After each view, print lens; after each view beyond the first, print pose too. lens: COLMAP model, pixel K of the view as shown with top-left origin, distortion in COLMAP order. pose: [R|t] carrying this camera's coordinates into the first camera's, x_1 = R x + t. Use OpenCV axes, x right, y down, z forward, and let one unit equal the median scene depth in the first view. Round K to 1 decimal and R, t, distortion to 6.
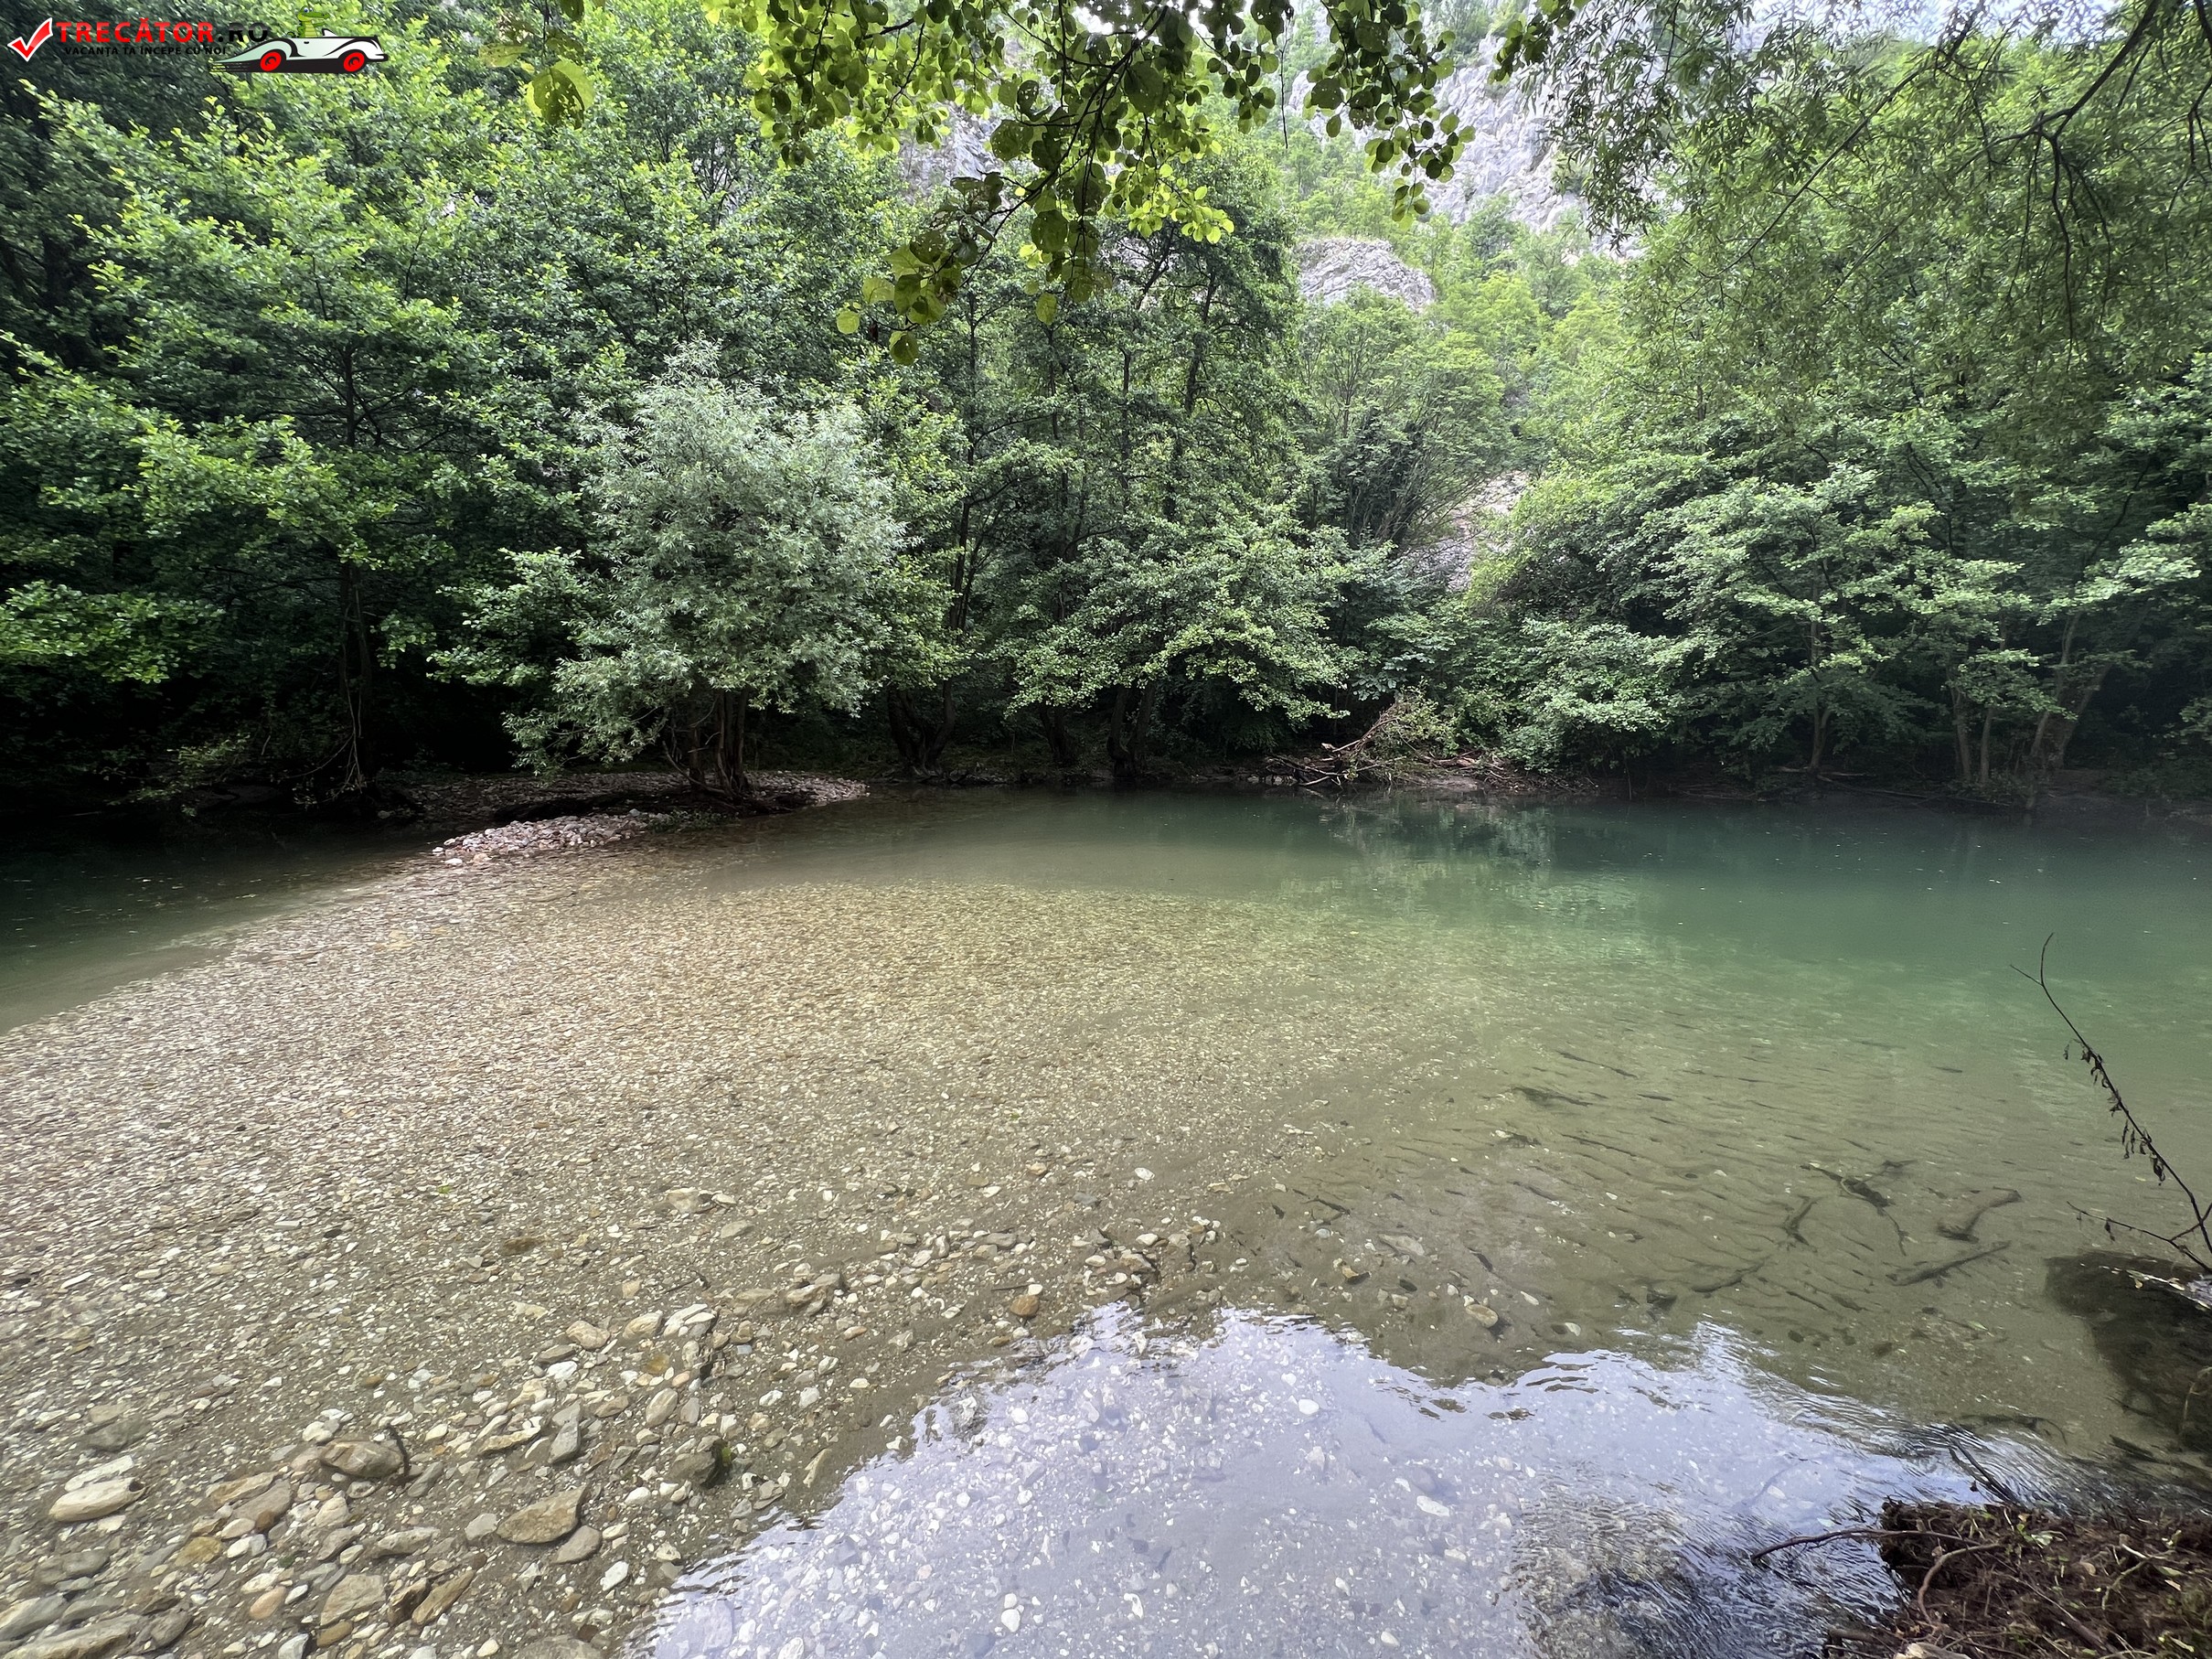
lens RADIAL K [[879.5, 0, 1105.5], [0, 879.5, 832.6], [0, 0, 1]] dist [-0.003316, 0.000744]
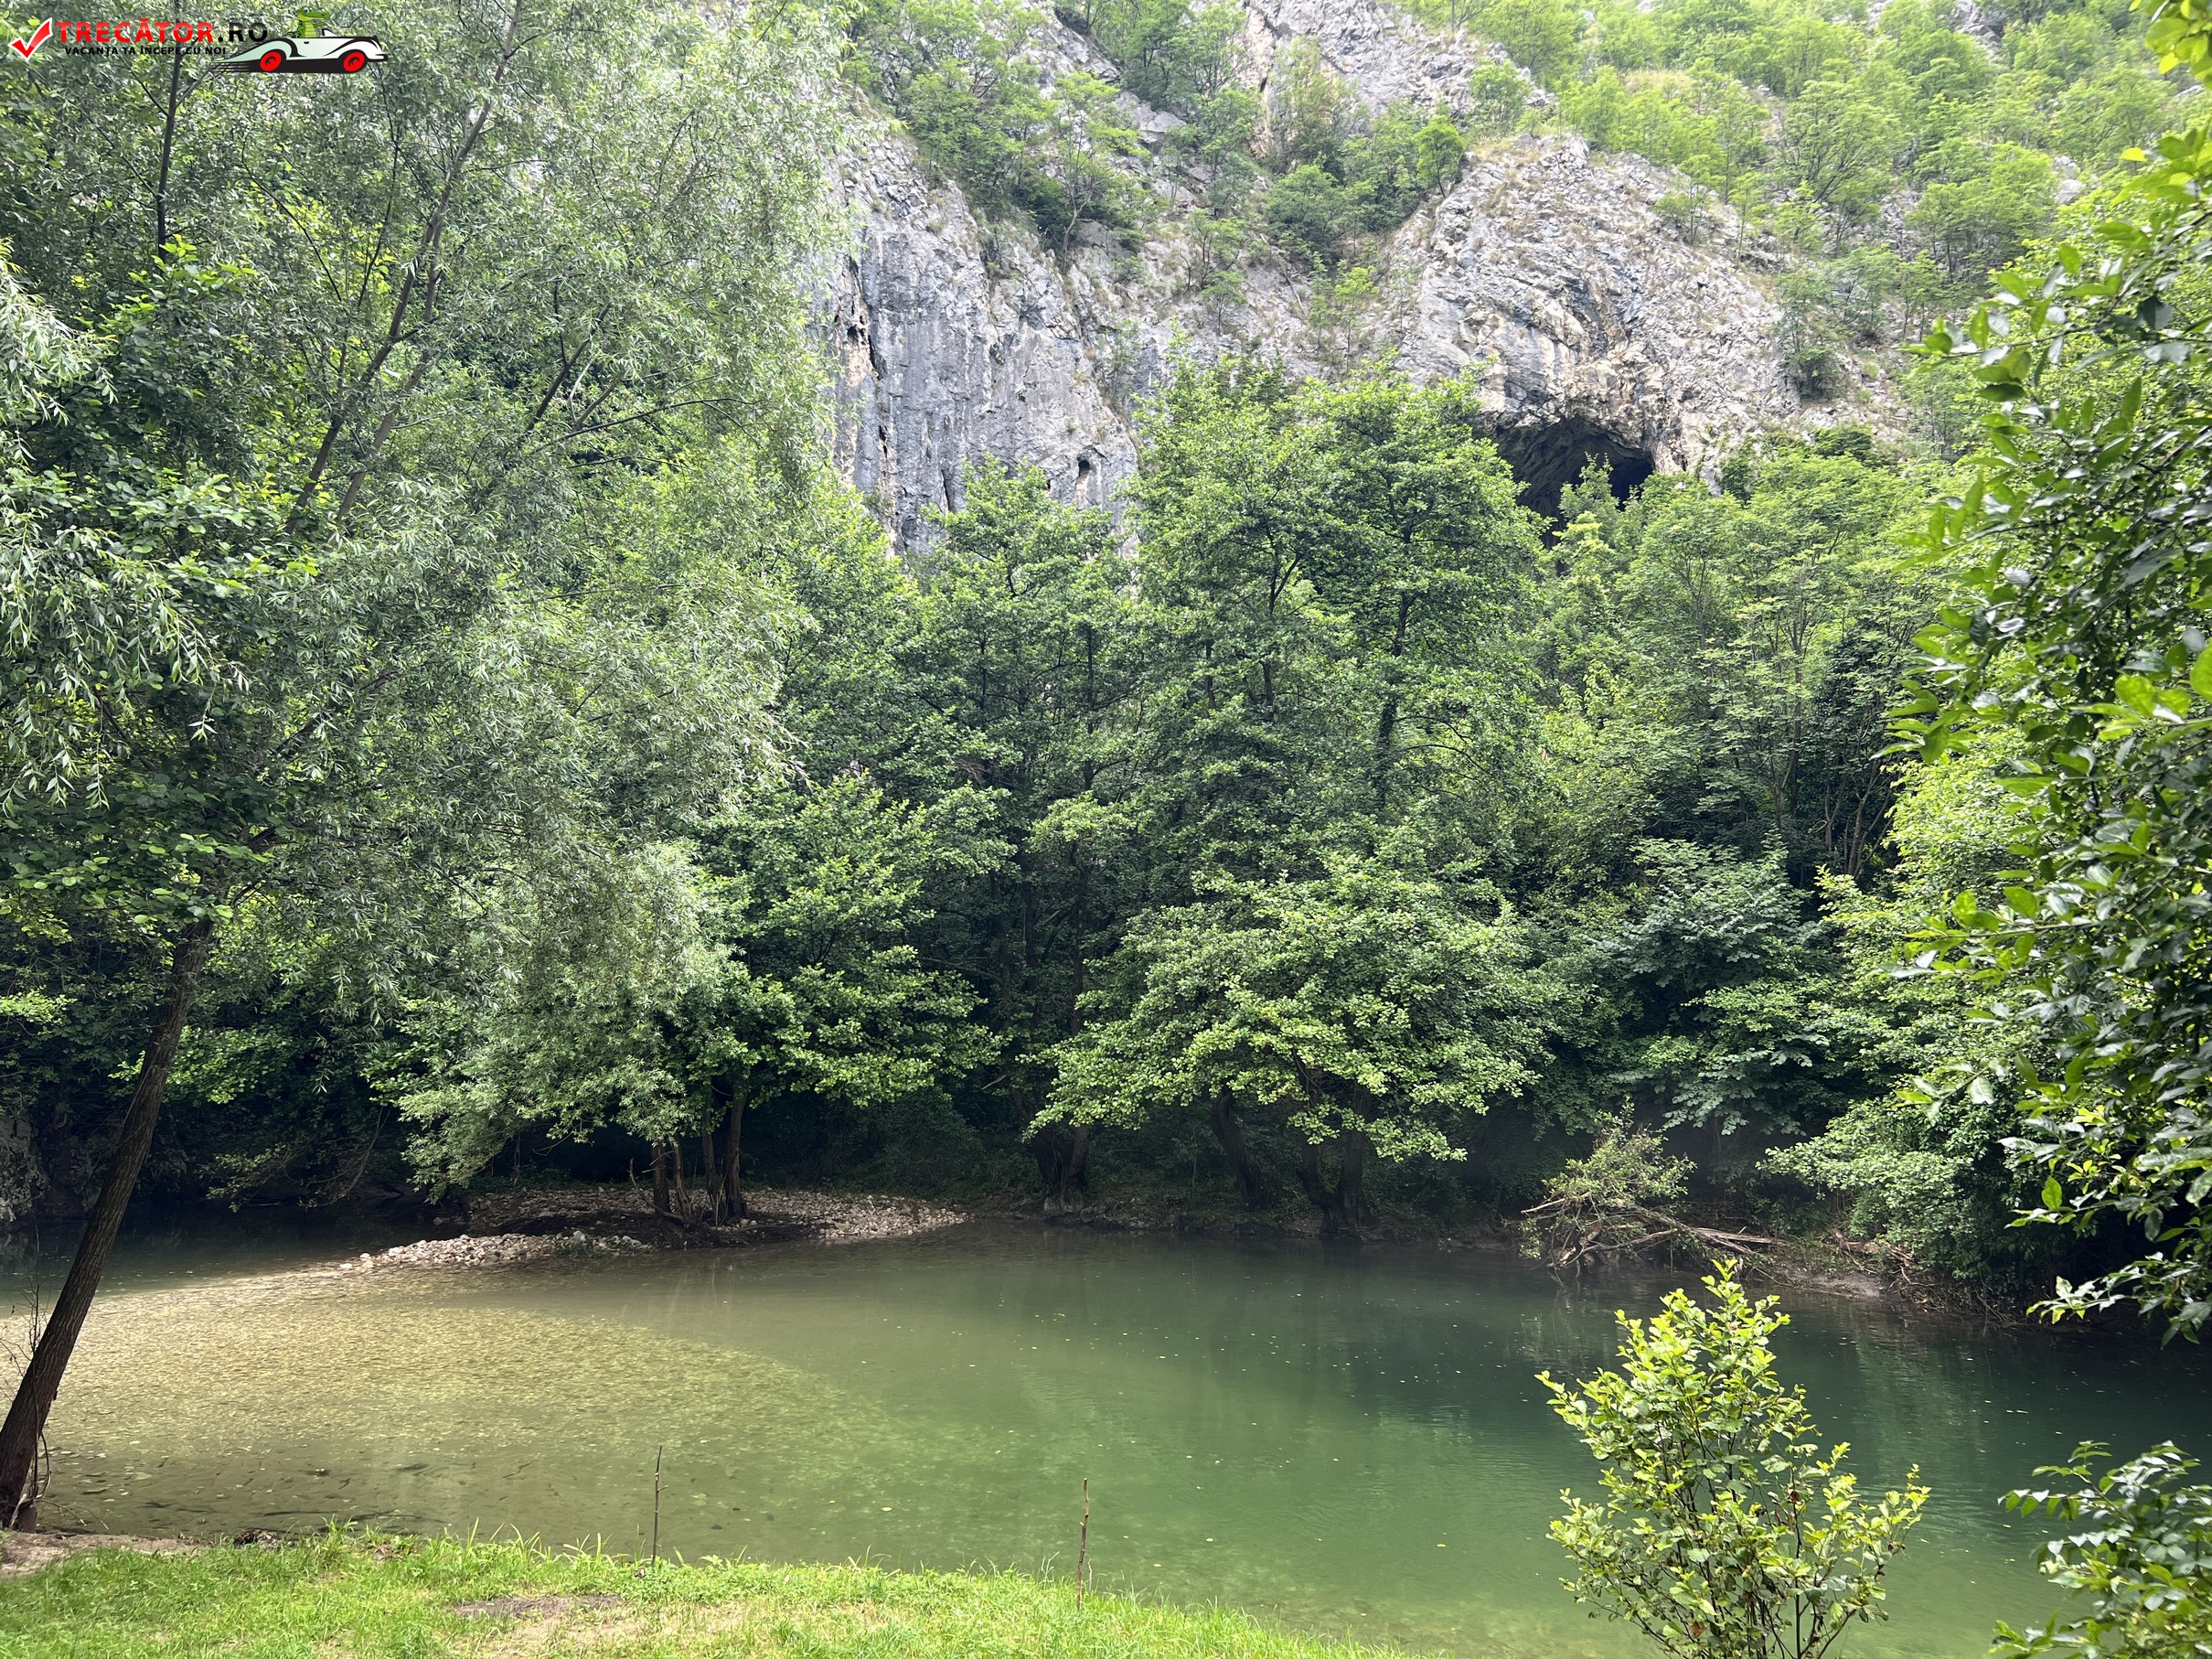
lens RADIAL K [[1654.2, 0, 1103.8], [0, 1654.2, 827.0], [0, 0, 1]] dist [0.043602, -0.046412]
pose [[0.834802, -0.067806, -0.546360, 0.785344], [-0.089860, 0.962298, -0.256725, -0.029214], [0.543168, 0.263410, 0.797235, -0.200778]]
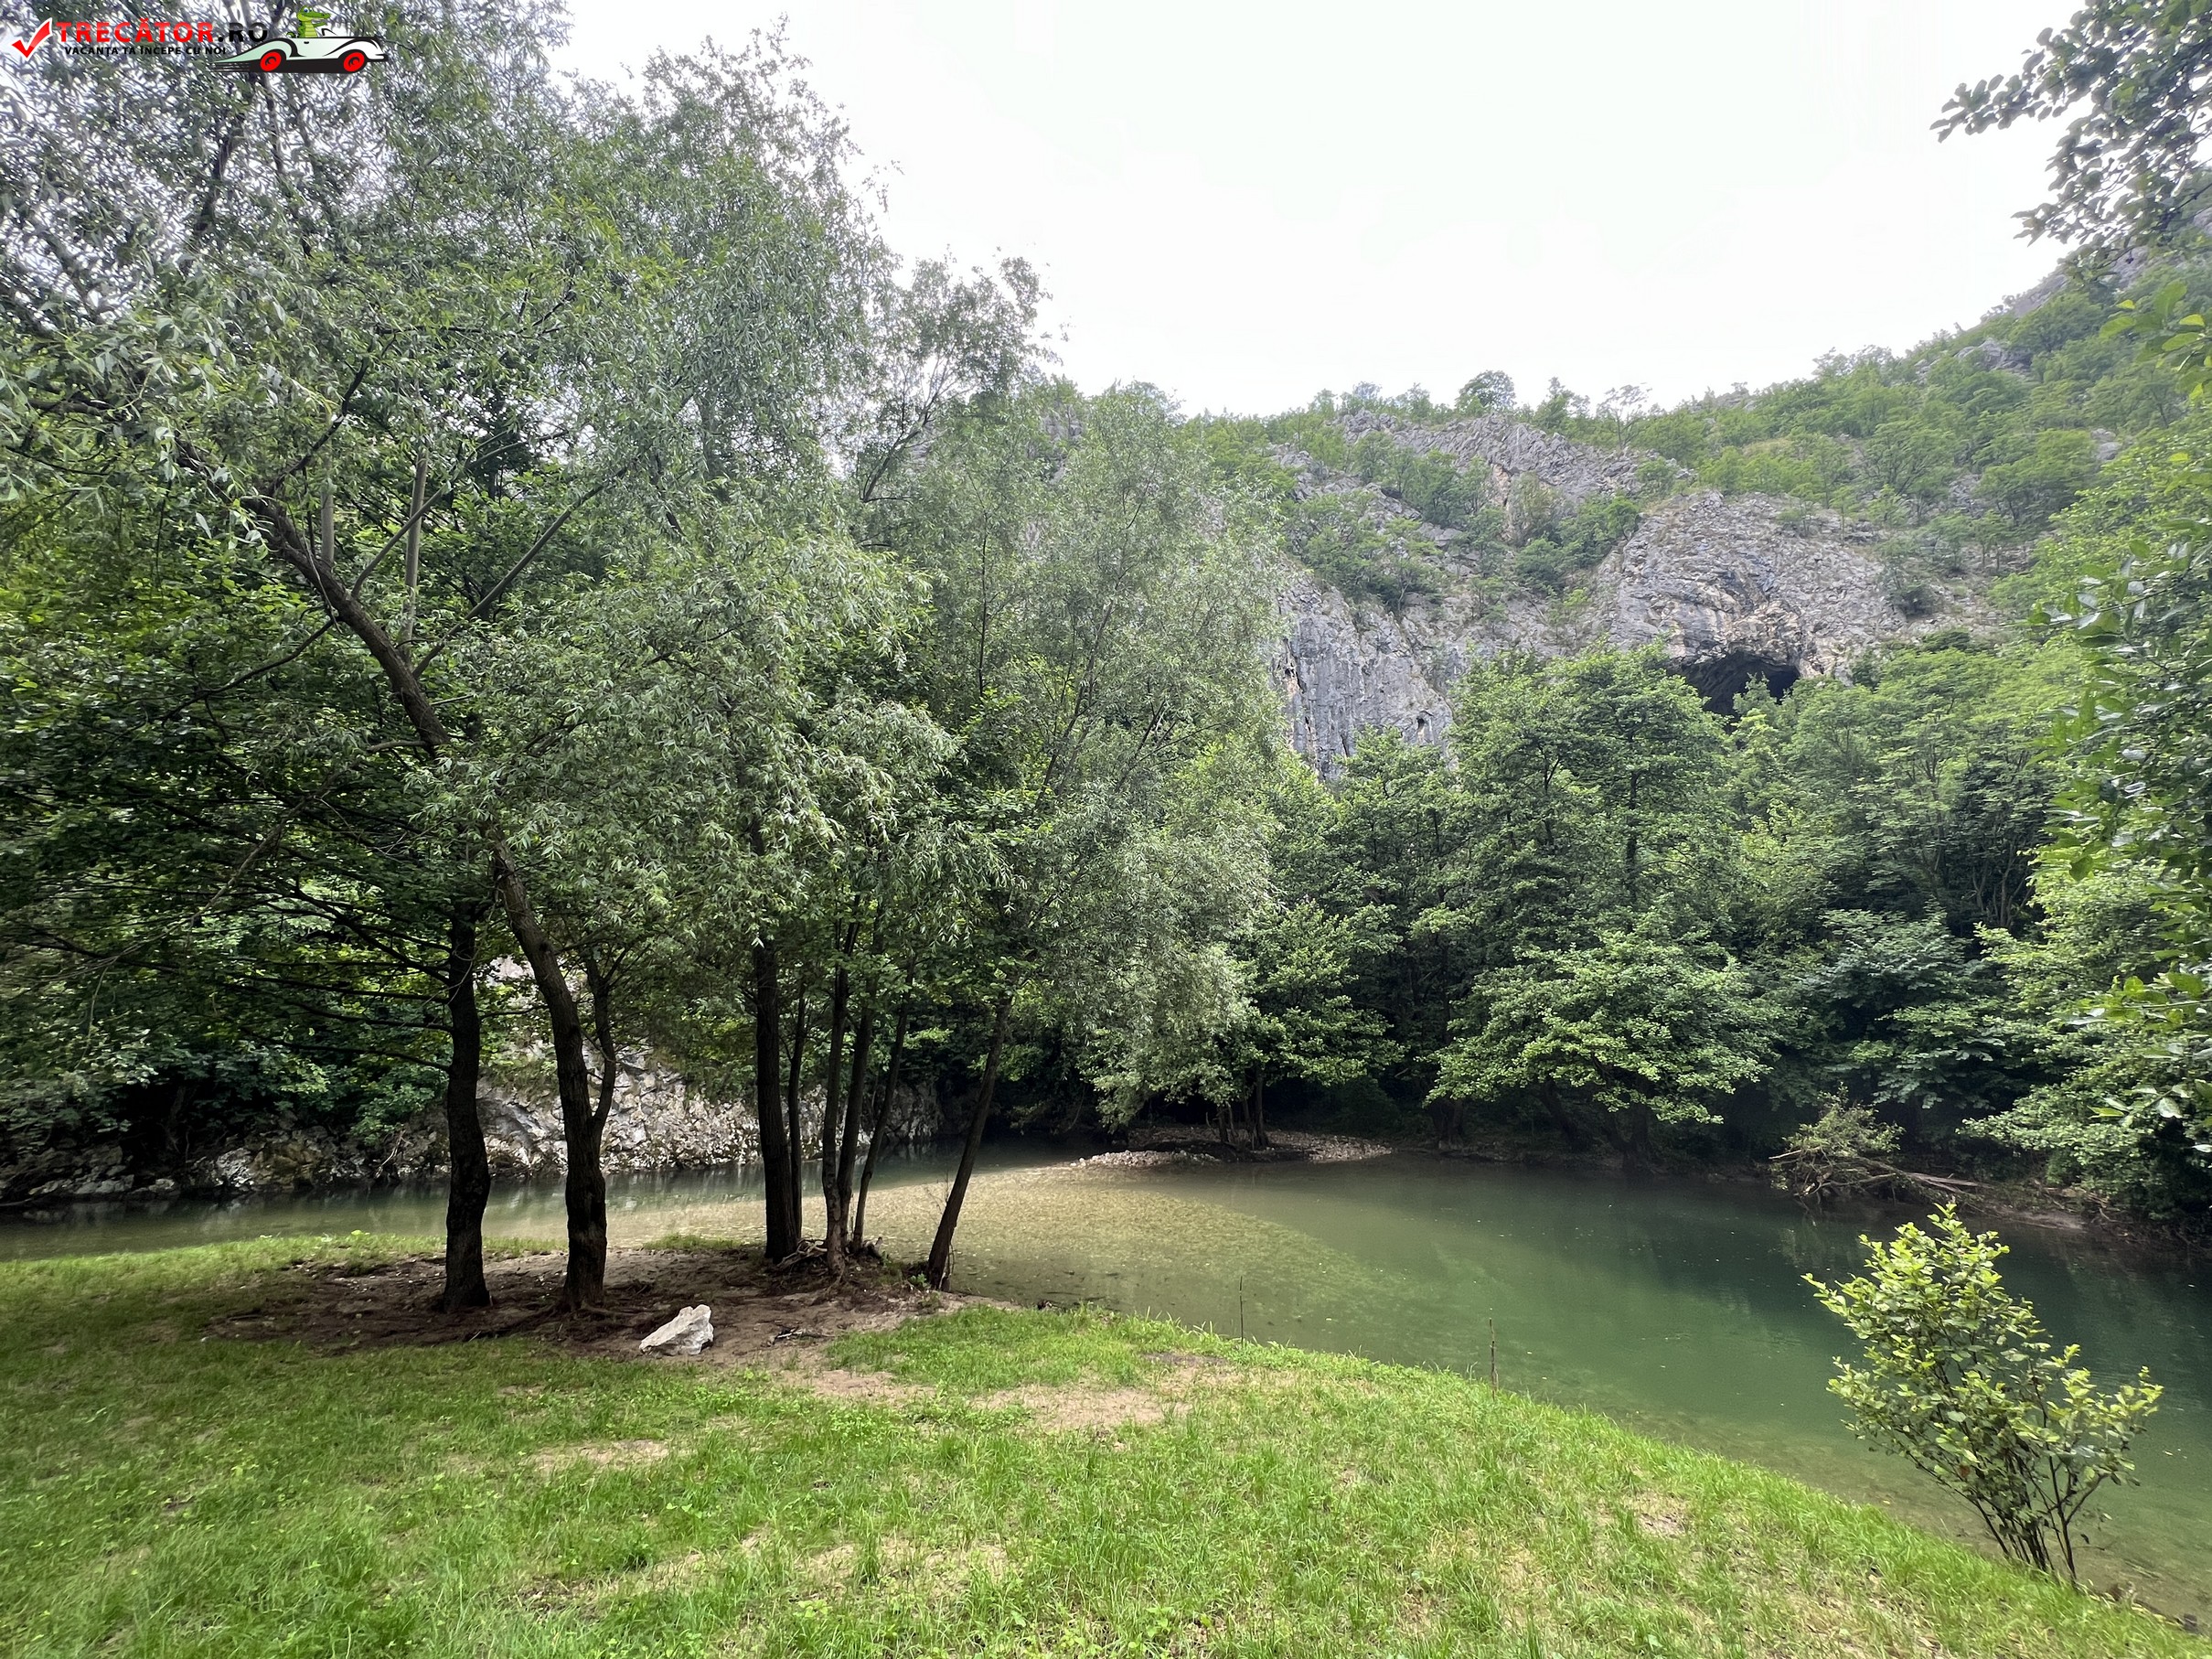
lens RADIAL K [[879.5, 0, 1110.8], [0, 879.5, 832.2], [0, 0, 1]] dist [-0.003316, 0.000744]
pose [[0.577084, -0.196575, -0.792674, 0.785294], [-0.124113, 0.938217, -0.323025, -0.031726], [0.807199, 0.284794, 0.517033, -0.207921]]
